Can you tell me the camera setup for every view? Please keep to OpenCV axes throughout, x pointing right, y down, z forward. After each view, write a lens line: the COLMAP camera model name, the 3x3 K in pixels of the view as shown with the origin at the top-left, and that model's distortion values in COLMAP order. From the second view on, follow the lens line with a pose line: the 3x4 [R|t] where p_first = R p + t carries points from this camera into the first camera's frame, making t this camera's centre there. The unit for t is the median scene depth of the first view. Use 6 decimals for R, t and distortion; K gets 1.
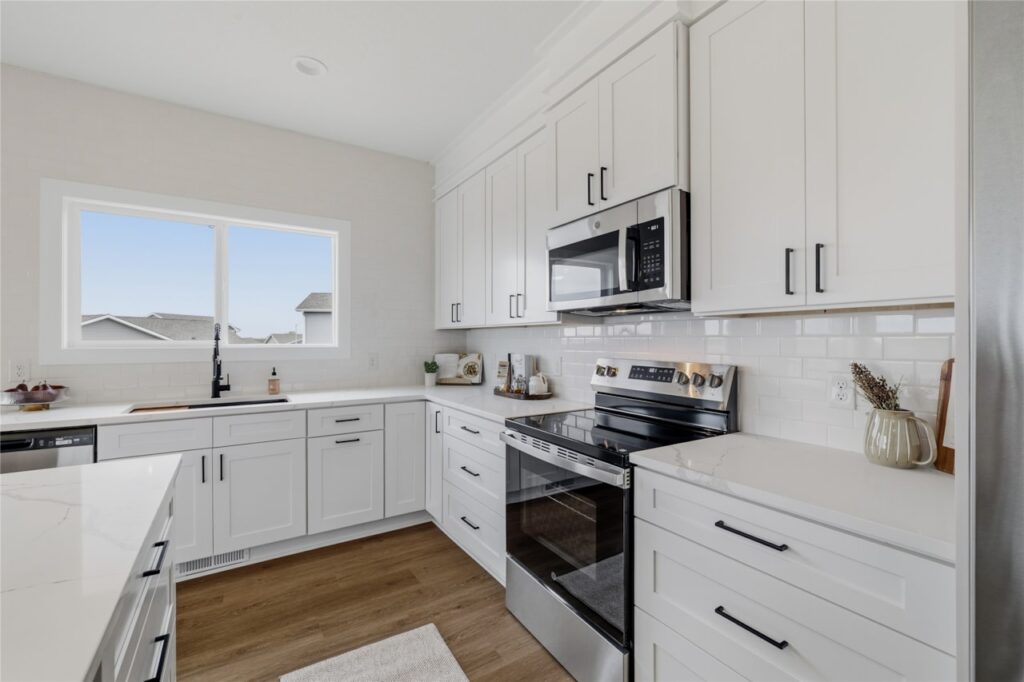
lens RADIAL K [[432.7, 0, 514.1], [0, 432.7, 338.2], [0, 0, 1]] dist [-0.001880, 0.000696]
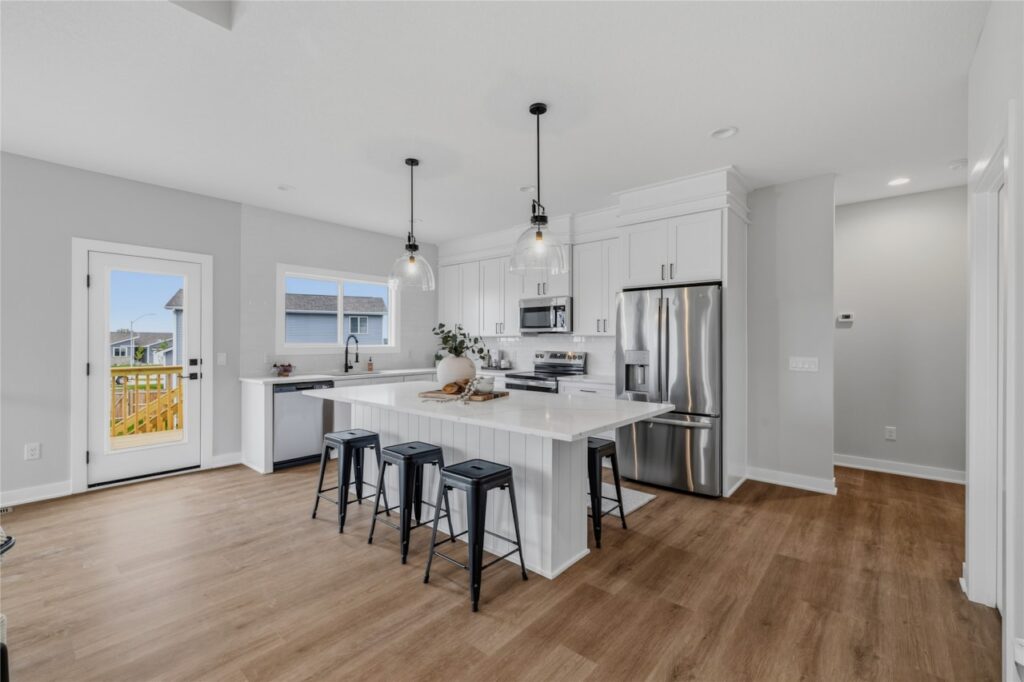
lens RADIAL K [[432.7, 0, 514.3], [0, 432.7, 340.7], [0, 0, 1]] dist [-0.001880, 0.000696]
pose [[0.959696, 0.003065, 0.281025, -0.530633], [-0.004318, 0.999983, 0.003839, -0.016620], [-0.281008, -0.004897, 0.959693, -1.140067]]
